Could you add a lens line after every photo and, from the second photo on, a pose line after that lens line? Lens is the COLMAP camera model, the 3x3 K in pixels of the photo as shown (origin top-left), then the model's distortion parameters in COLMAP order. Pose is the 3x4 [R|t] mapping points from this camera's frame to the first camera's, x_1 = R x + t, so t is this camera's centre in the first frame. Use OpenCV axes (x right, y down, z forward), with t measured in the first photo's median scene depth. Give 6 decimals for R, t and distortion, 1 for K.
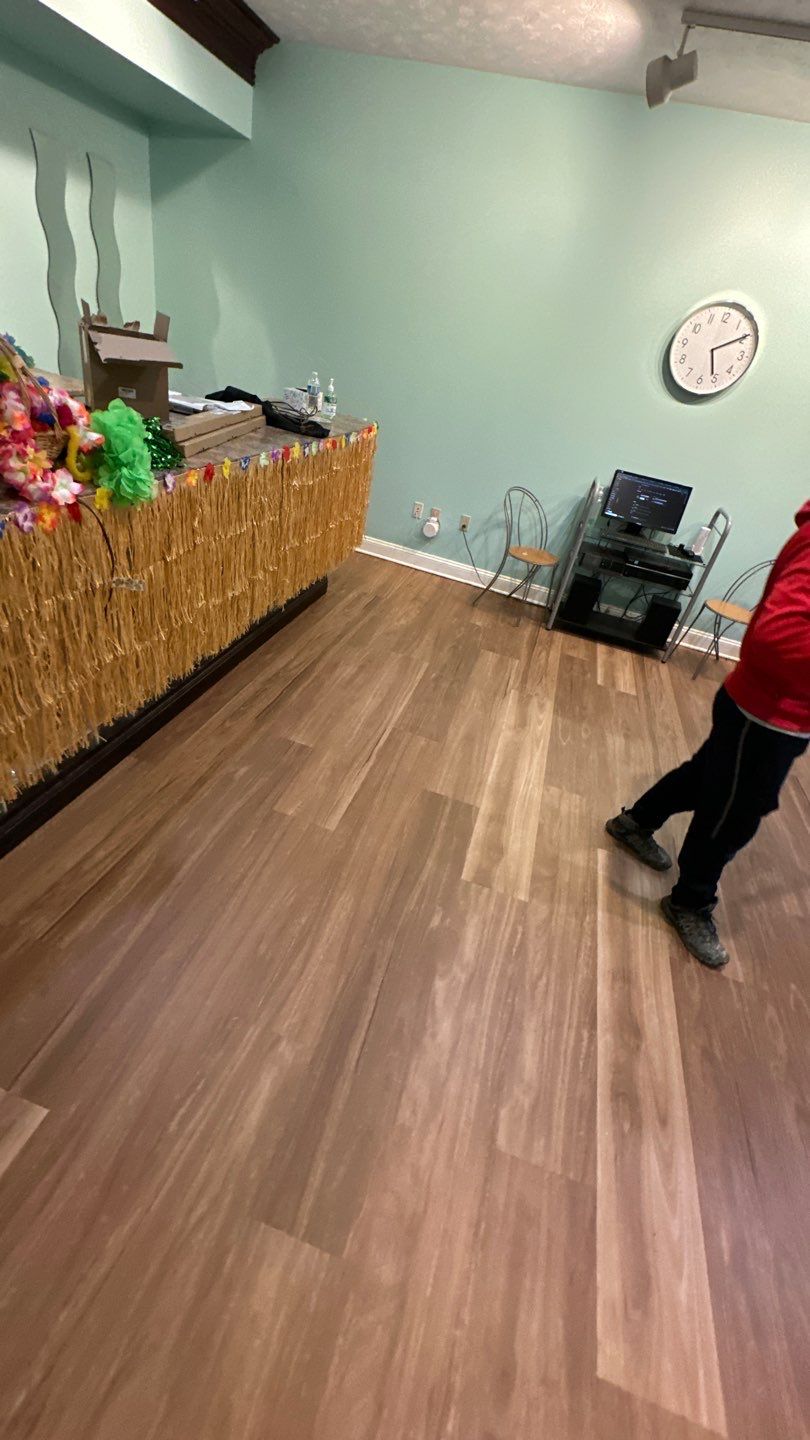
lens RADIAL K [[573.4, 0, 406.7], [0, 573.4, 718.4], [0, 0, 1]] dist [-0.002841, 0.000698]
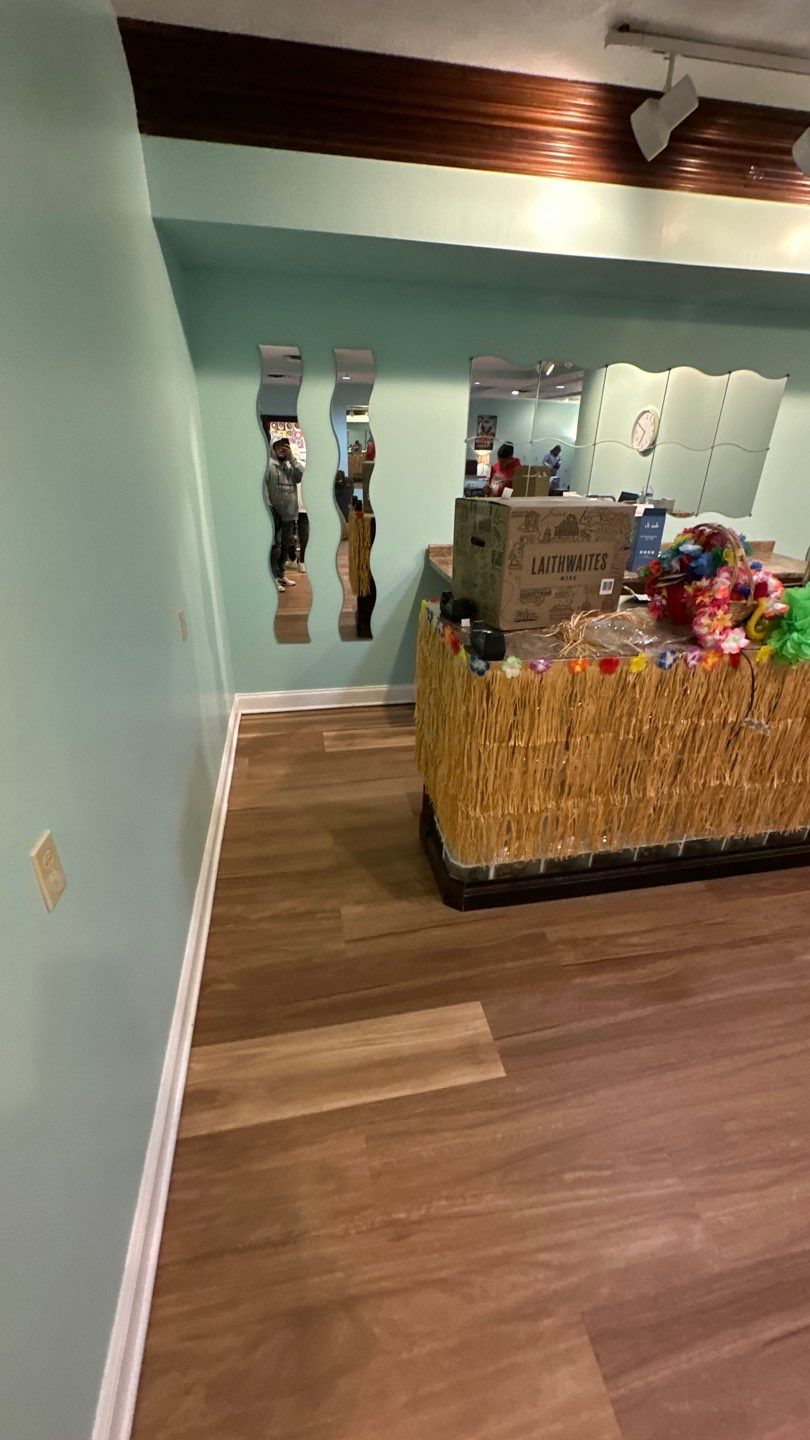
lens RADIAL K [[573.4, 0, 406.7], [0, 573.4, 718.4], [0, 0, 1]] dist [-0.002841, 0.000698]
pose [[0.456523, 0.218685, -0.862418, 0.177316], [-0.443510, 0.896238, -0.007512, 0.068833], [0.771289, 0.385920, 0.506142, -0.110608]]
